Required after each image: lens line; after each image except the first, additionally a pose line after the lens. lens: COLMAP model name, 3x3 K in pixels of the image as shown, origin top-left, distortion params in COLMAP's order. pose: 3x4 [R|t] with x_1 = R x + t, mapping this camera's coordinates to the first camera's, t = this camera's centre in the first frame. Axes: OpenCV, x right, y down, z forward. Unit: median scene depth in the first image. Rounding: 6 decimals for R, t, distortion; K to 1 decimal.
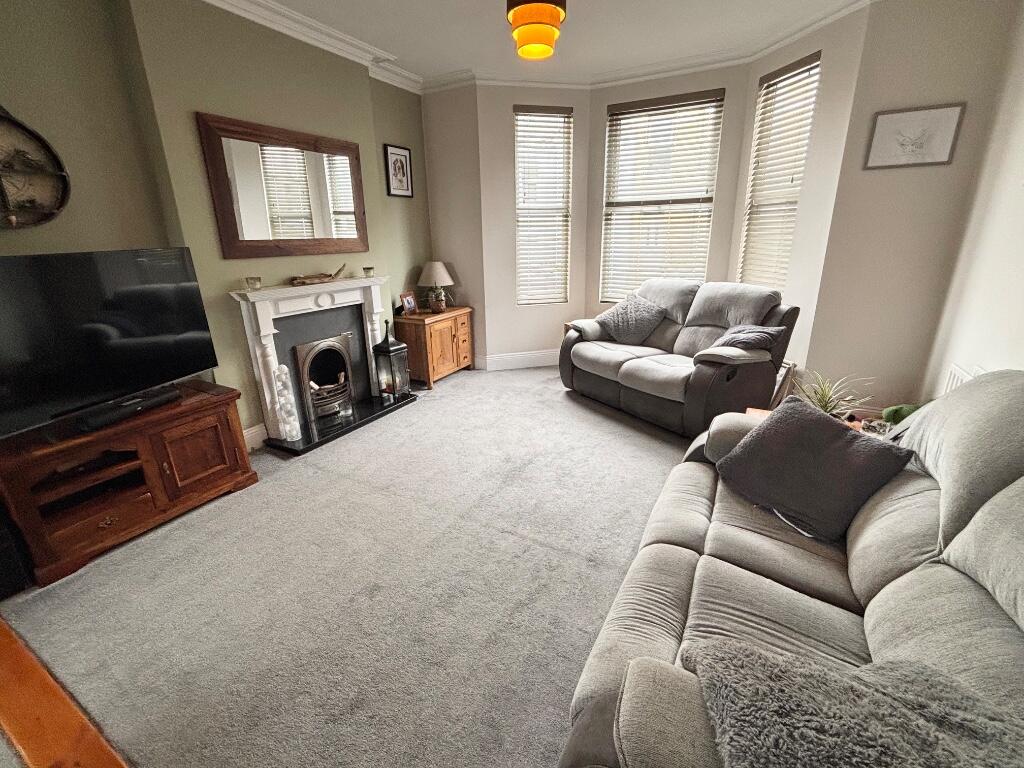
lens RADIAL K [[449.7, 0, 512.0], [0, 449.7, 384.0], [0, 0, 1]] dist [-0.002035, 0.000895]
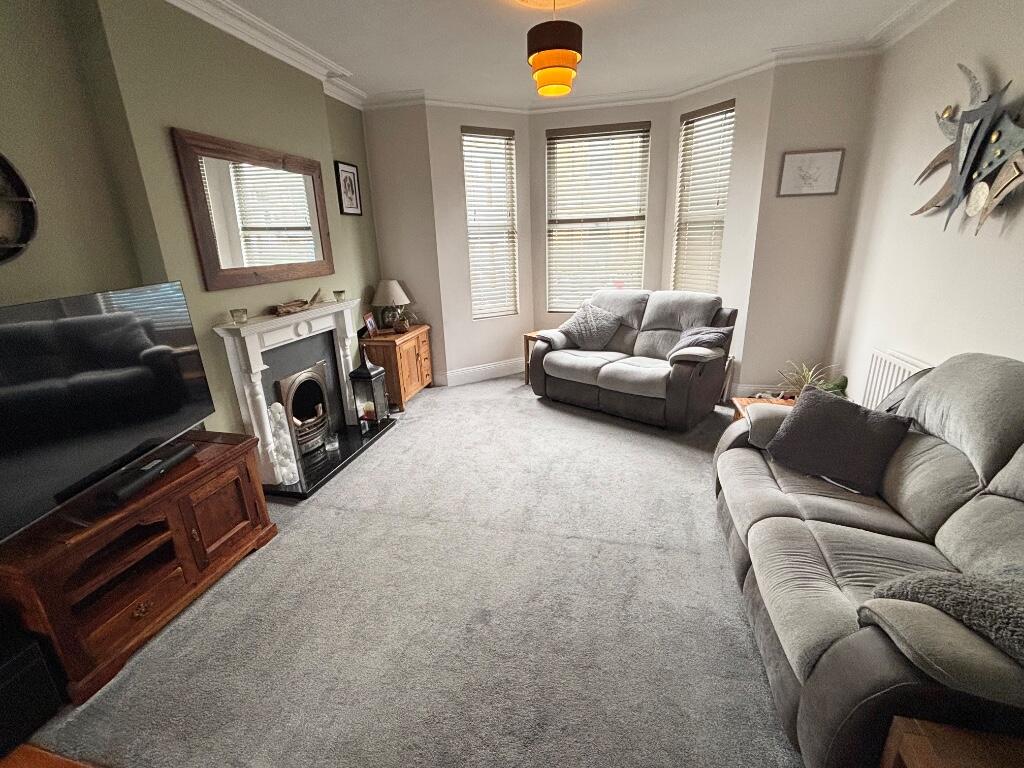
lens RADIAL K [[448.8, 0, 512.0], [0, 448.8, 384.0], [0, 0, 1]] dist [0.001695, -0.000664]
pose [[0.963275, -0.094812, 0.251220, -0.228121], [0.098496, 0.995135, -0.002102, -0.026113], [-0.249798, 0.026769, 0.967928, -0.003453]]
